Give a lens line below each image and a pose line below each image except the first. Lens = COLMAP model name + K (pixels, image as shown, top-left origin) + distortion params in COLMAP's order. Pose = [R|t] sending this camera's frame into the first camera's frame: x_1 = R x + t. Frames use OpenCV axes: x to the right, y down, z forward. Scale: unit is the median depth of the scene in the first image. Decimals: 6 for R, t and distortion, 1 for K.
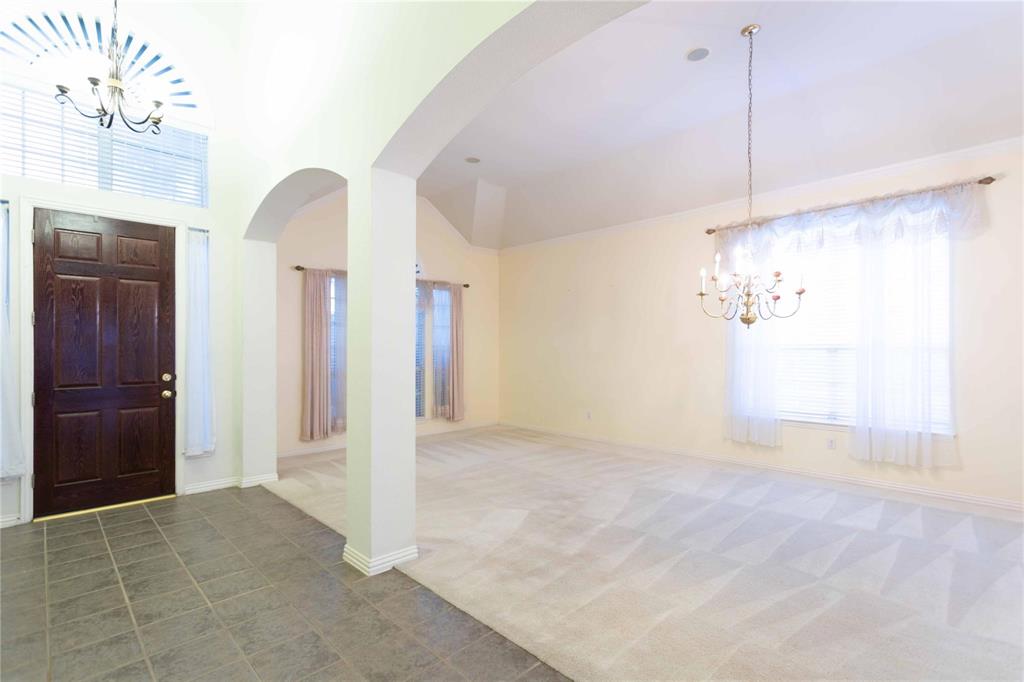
lens RADIAL K [[487.5, 0, 514.0], [0, 487.5, 344.9], [0, 0, 1]] dist [0.002962, 0.002089]
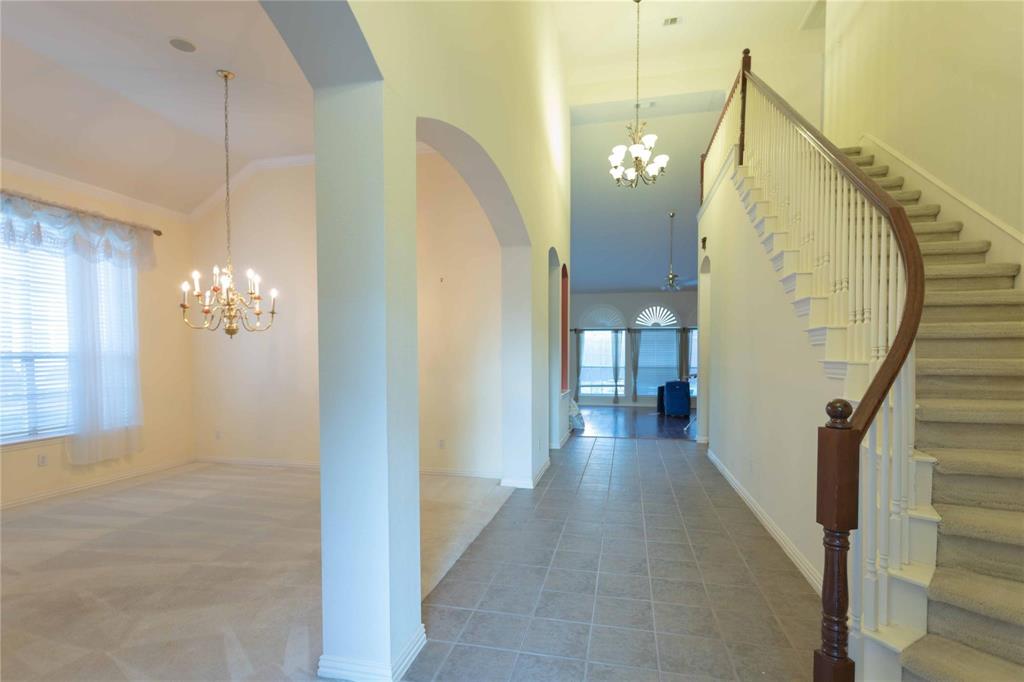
lens RADIAL K [[487.5, 0, 510.7], [0, 487.5, 367.8], [0, 0, 1]] dist [0.002962, 0.002089]
pose [[-0.535115, -0.018706, 0.844572, -0.725135], [-0.002357, 0.999784, 0.020650, 0.008338], [-0.844776, 0.009059, -0.535044, 0.913967]]
